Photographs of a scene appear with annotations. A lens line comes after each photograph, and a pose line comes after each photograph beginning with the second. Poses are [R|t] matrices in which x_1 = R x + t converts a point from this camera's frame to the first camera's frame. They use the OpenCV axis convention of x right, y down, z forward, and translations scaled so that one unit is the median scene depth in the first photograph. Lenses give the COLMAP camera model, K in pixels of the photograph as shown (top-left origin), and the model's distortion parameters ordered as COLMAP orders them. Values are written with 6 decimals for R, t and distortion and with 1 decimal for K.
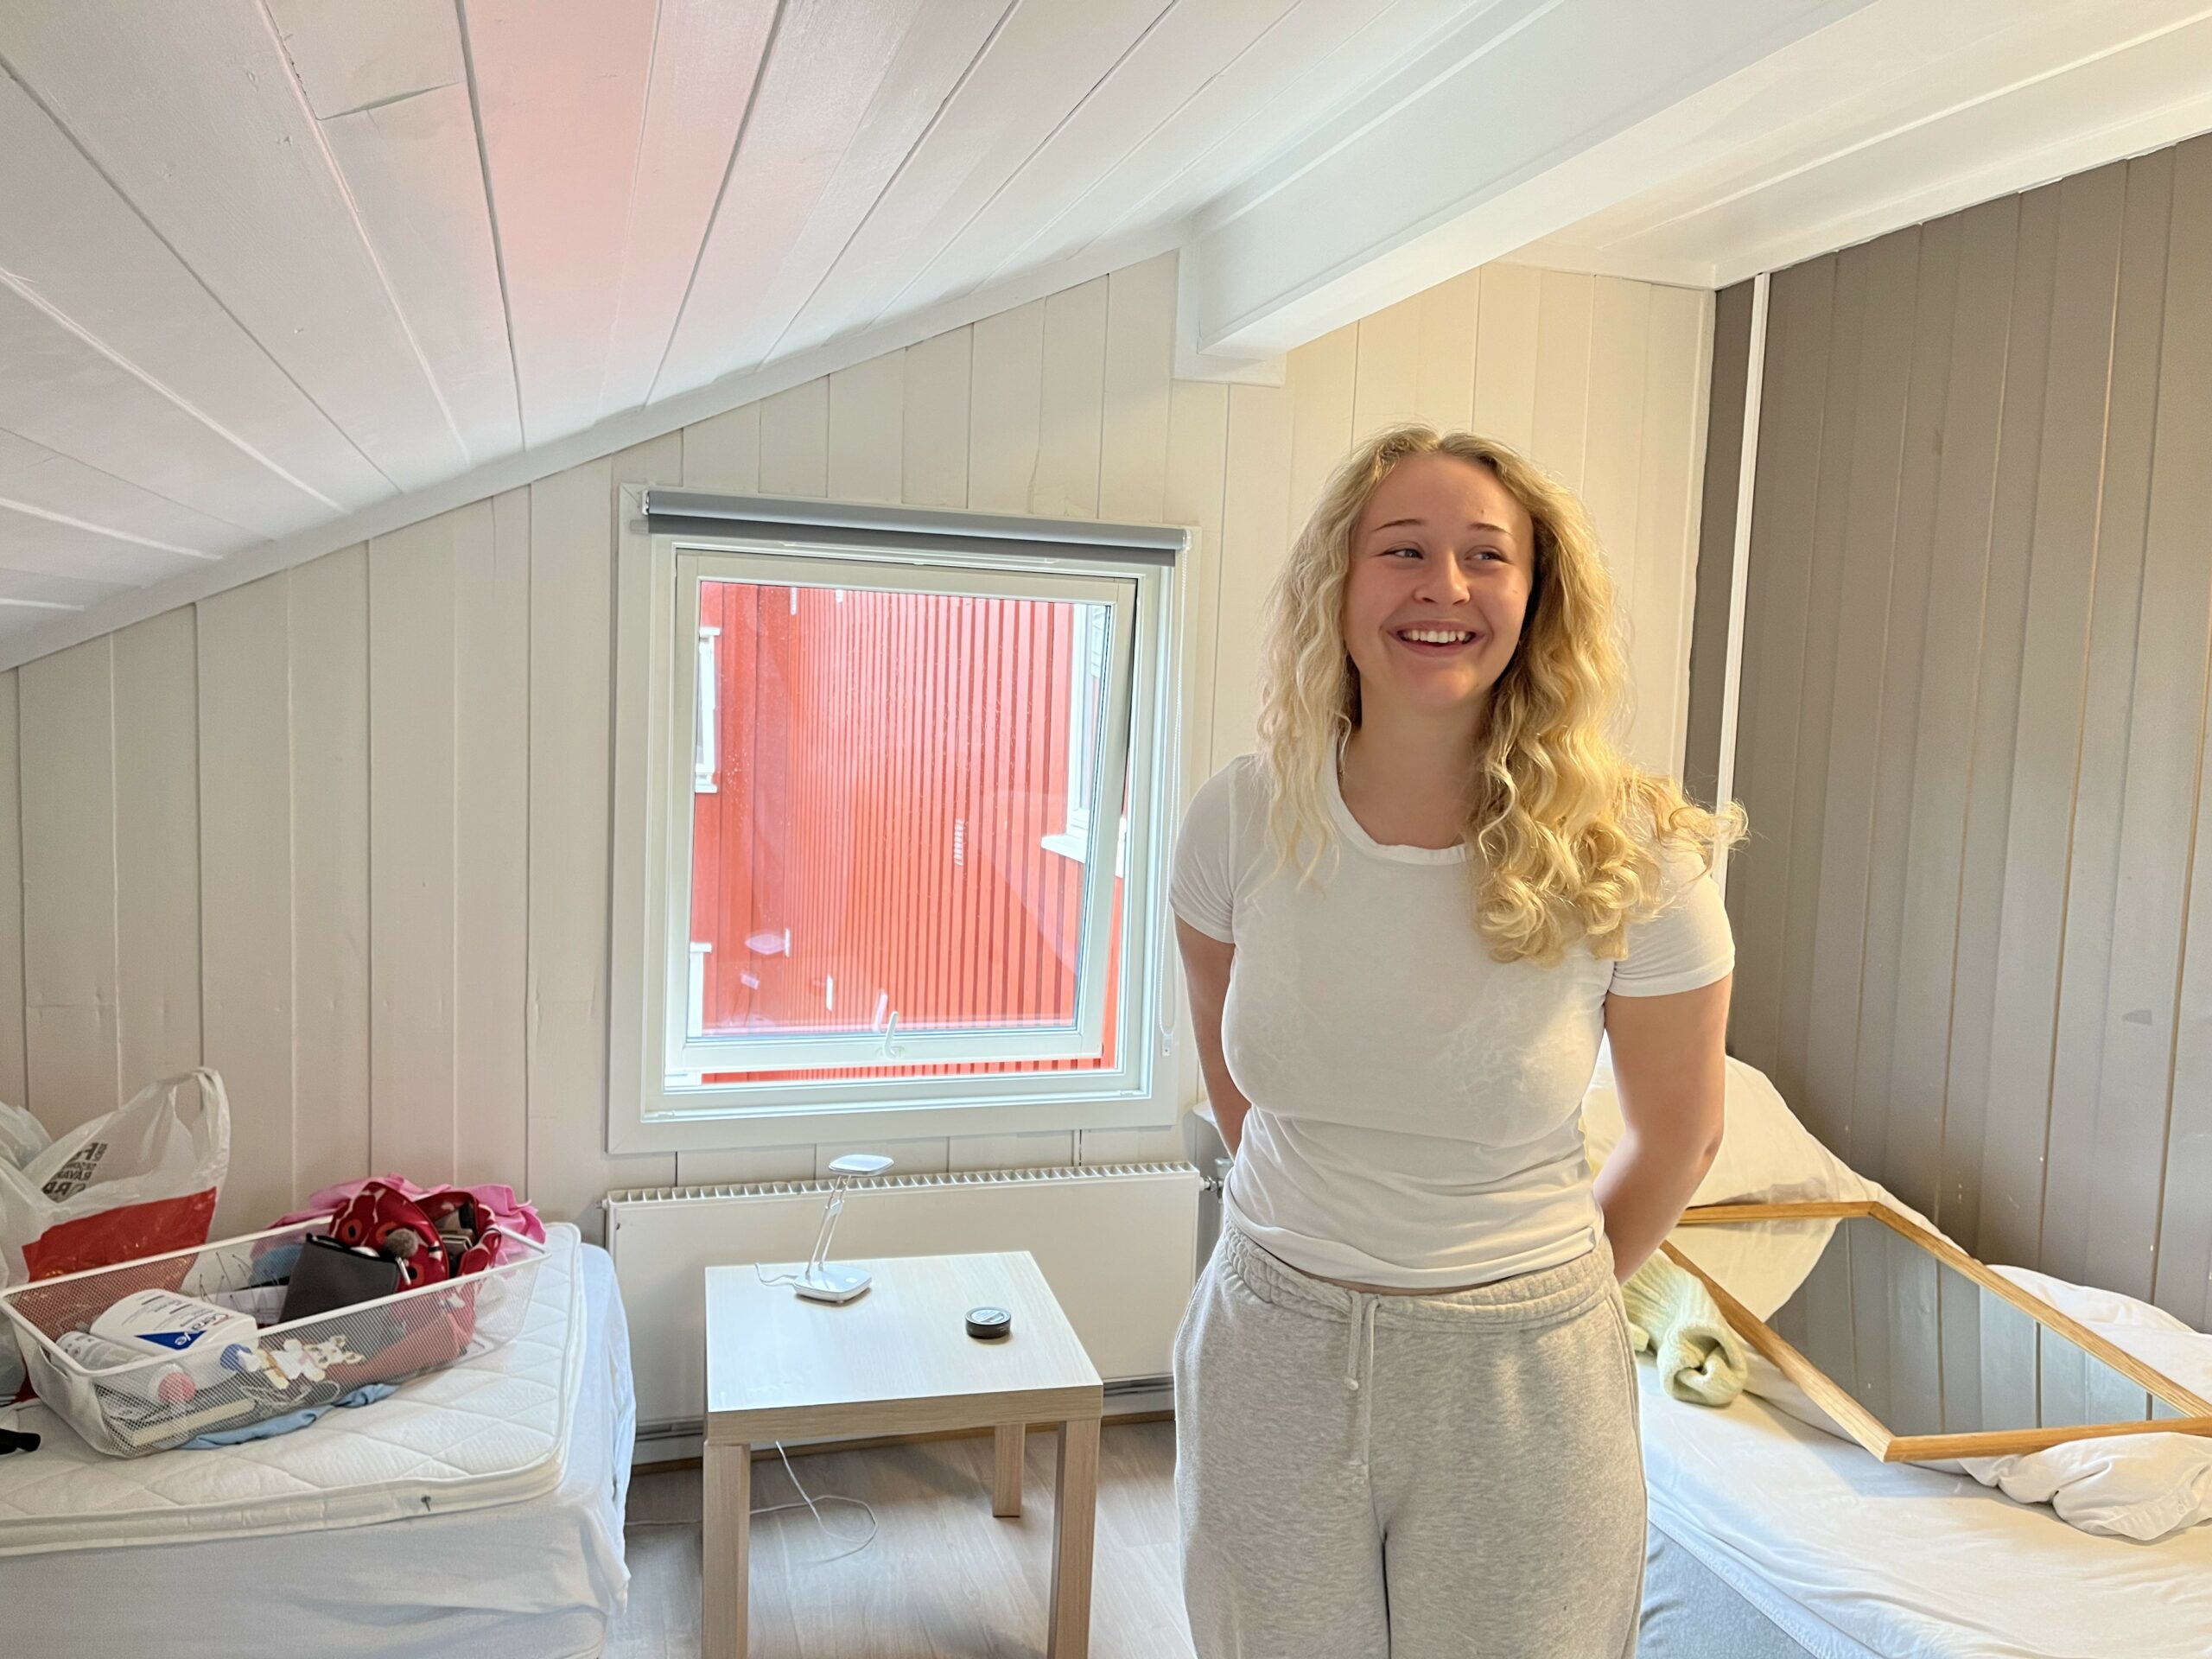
lens RADIAL K [[1706.6, 0, 1106.0], [0, 1706.6, 829.5], [0, 0, 1]] dist [0.001508, 0.000164]
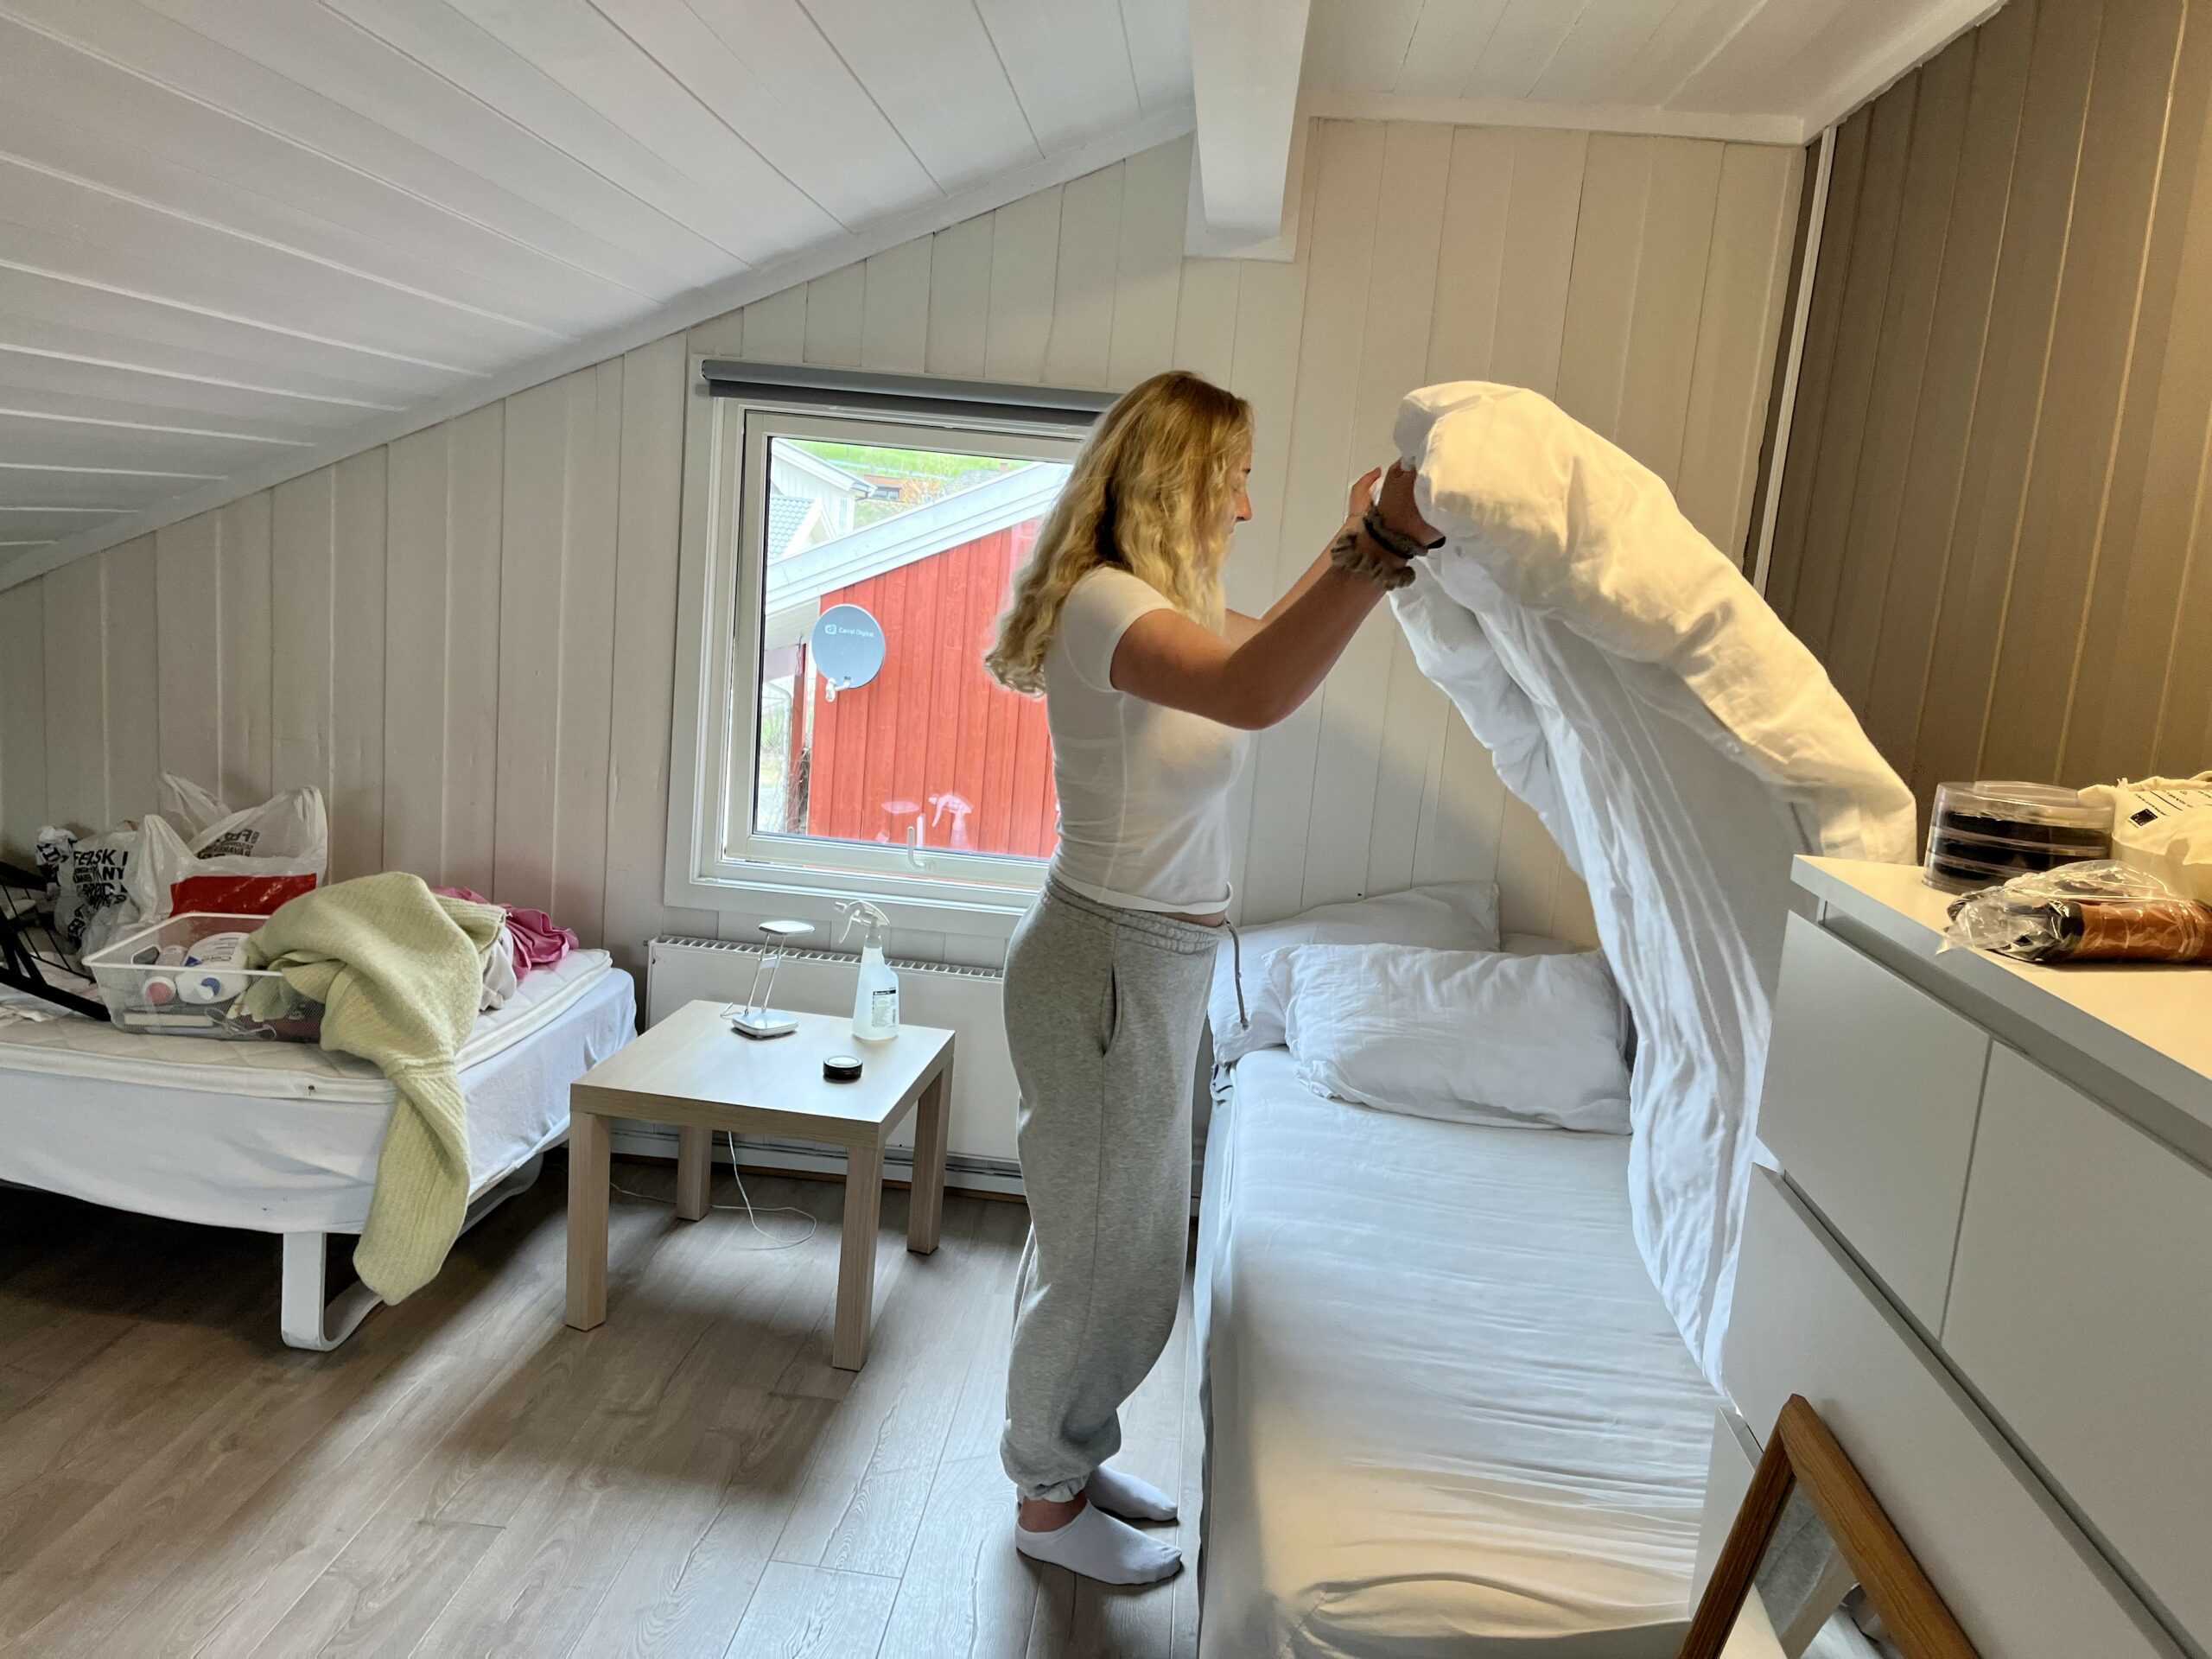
lens RADIAL K [[1706.6, 0, 1106.0], [0, 1706.6, 829.5], [0, 0, 1]] dist [0.001508, 0.000164]
pose [[0.922392, 0.103642, -0.372090, 0.477523], [-0.082932, 0.994002, 0.071286, 0.022272], [0.377247, -0.034895, 0.925455, -0.020127]]
